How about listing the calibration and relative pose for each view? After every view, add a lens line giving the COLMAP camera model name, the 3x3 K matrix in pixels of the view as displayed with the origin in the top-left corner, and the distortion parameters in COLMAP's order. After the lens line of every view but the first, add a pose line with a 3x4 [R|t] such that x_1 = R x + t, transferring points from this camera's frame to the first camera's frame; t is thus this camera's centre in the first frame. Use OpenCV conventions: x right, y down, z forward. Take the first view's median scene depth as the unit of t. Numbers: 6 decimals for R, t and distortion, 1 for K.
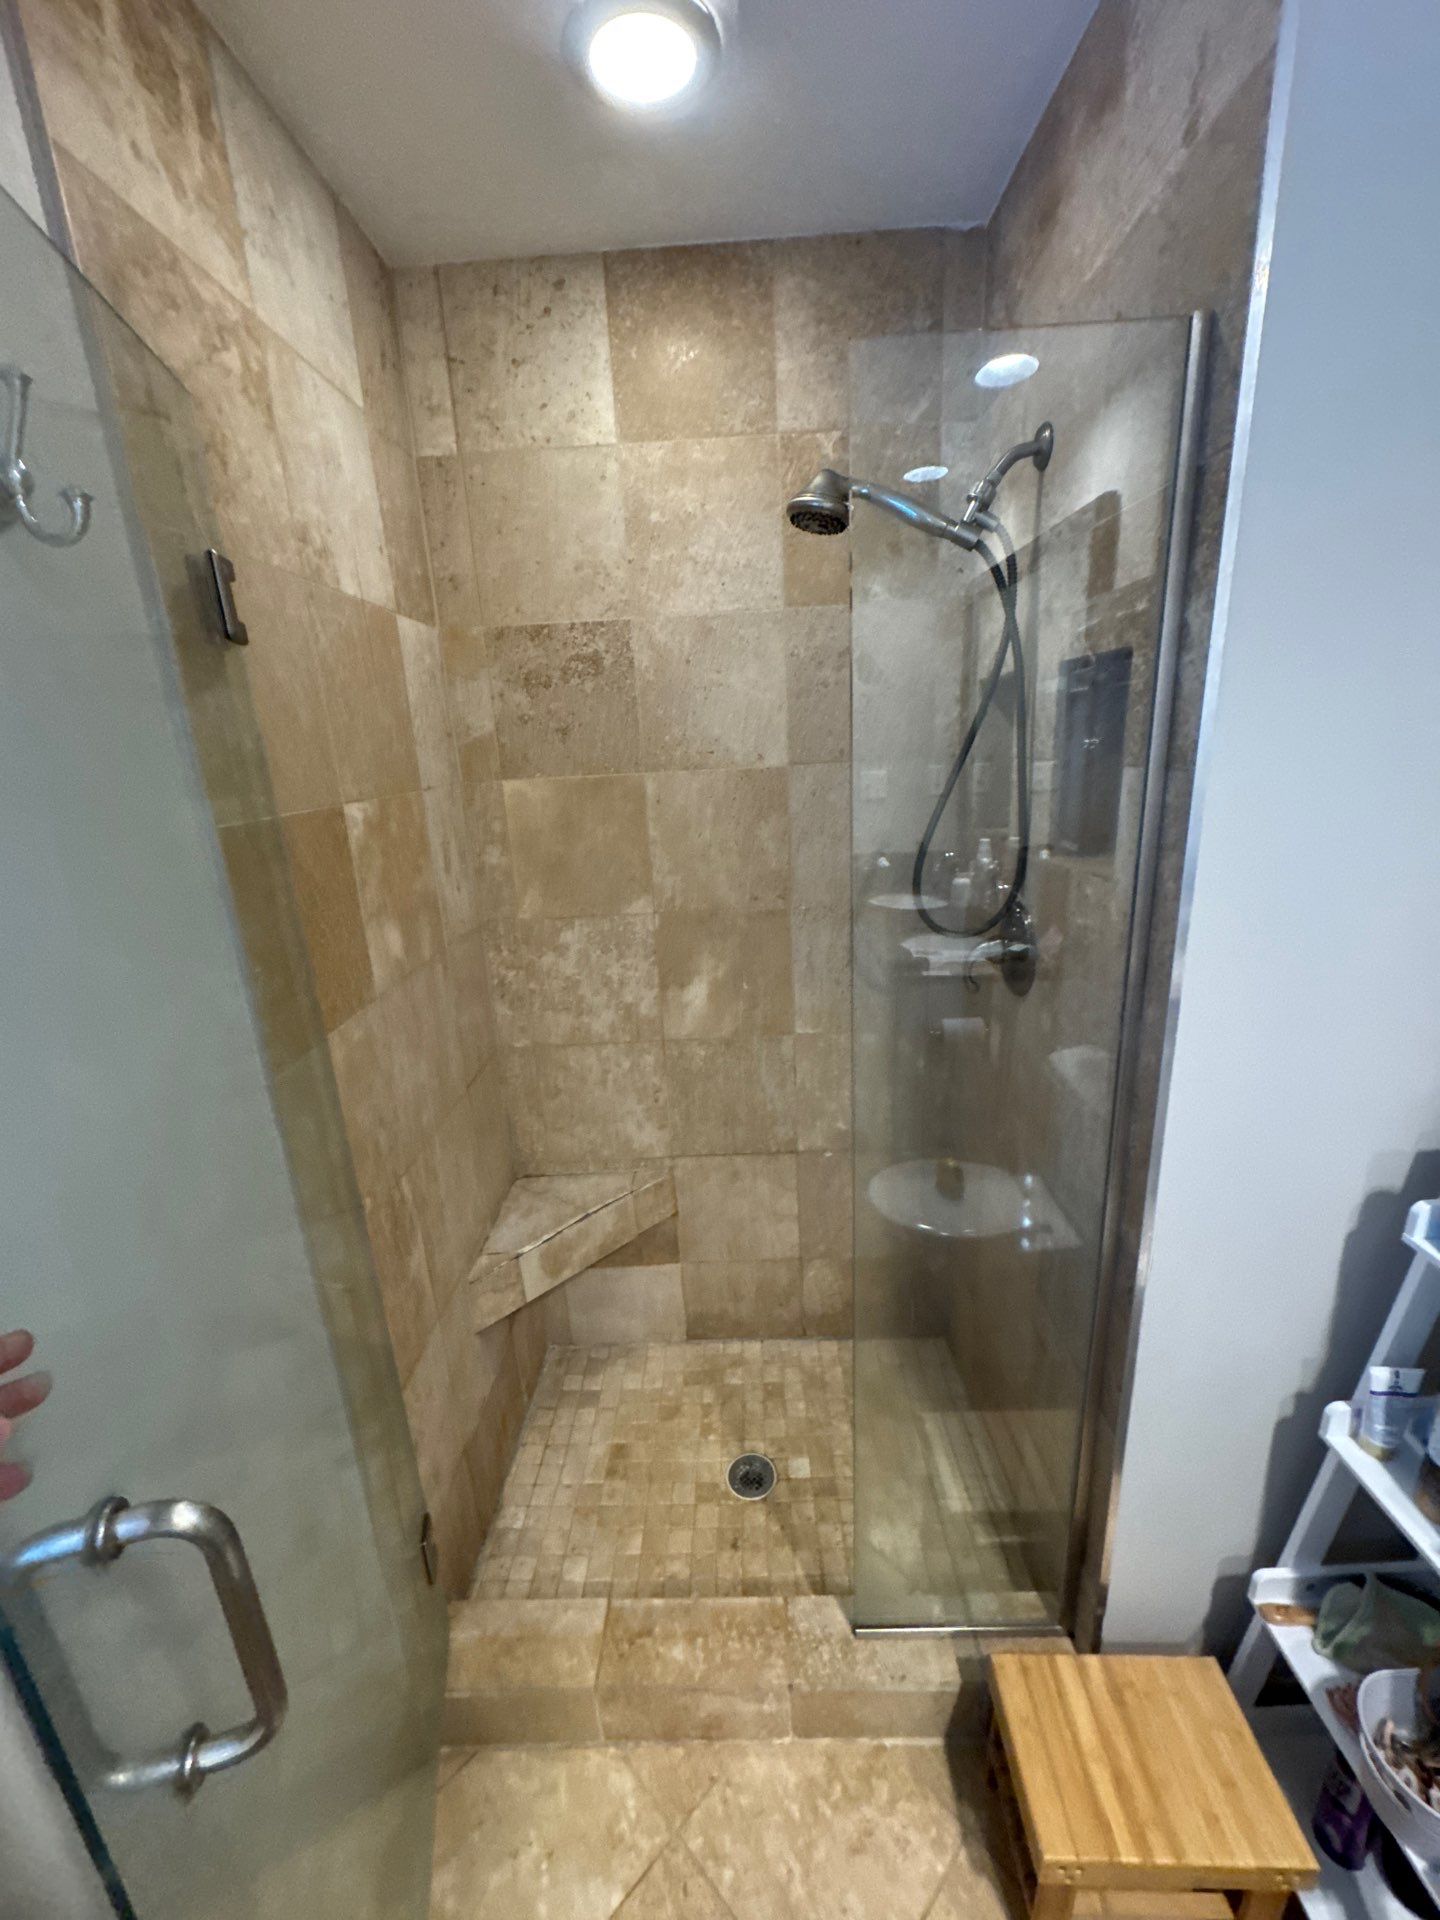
lens RADIAL K [[774.5, 0, 720.0], [0, 774.5, 960.0], [0, 0, 1]] dist [-0.000170, -0.000064]
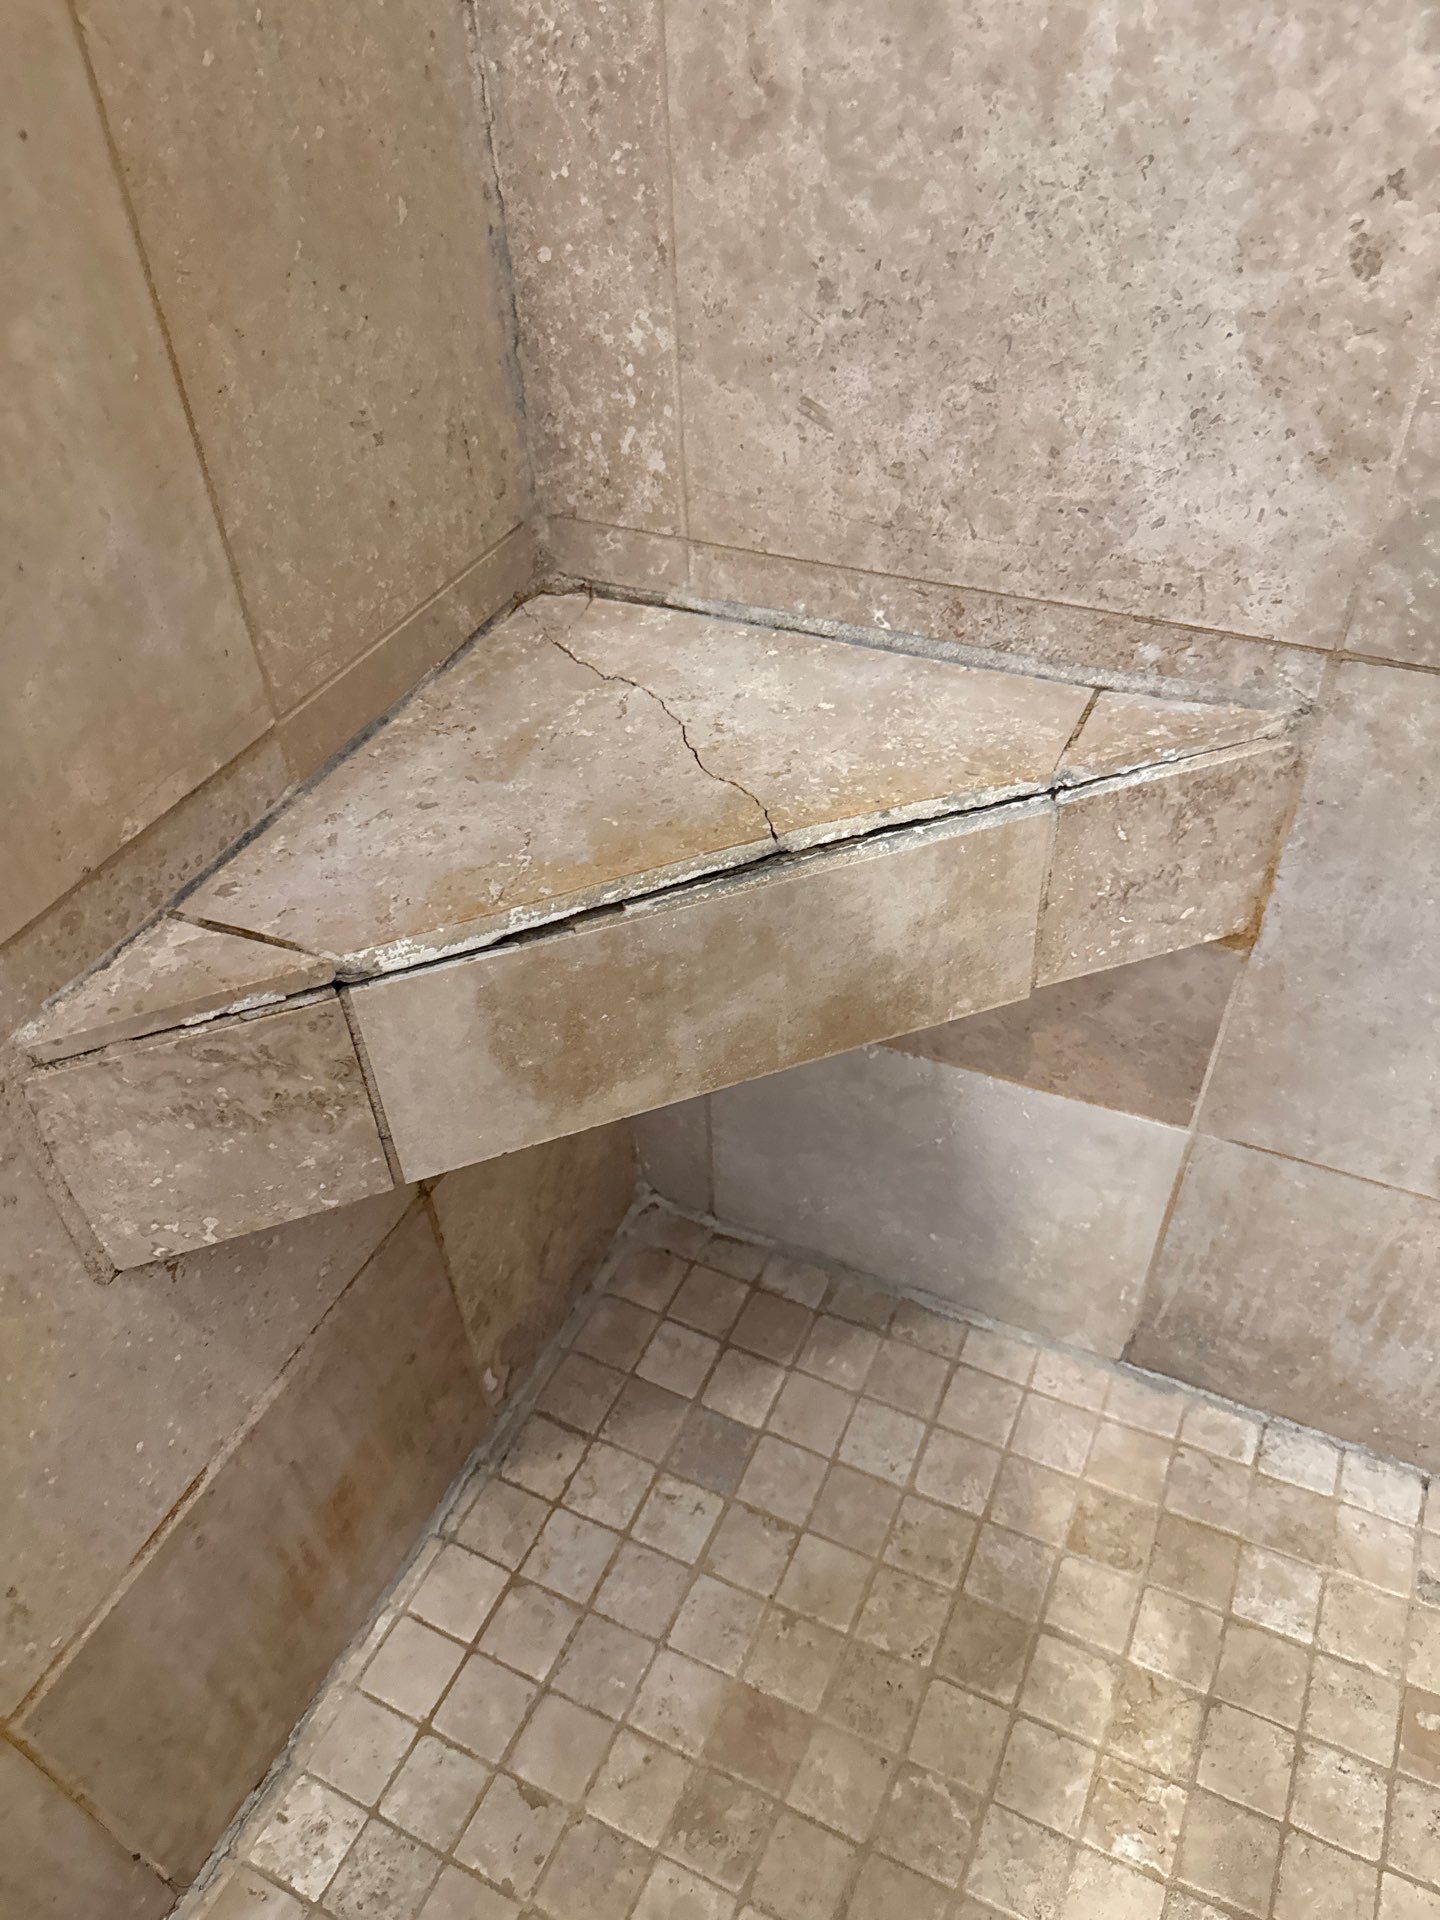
lens RADIAL K [[1374.2, 0, 720.0], [0, 1374.2, 960.0], [0, 0, 1]] dist [-0.000983, -0.002077]
pose [[0.912455, 0.294075, -0.284511, -0.080654], [-0.130809, 0.868479, 0.478157, 0.187857], [0.387705, -0.399080, 0.830915, 0.674620]]
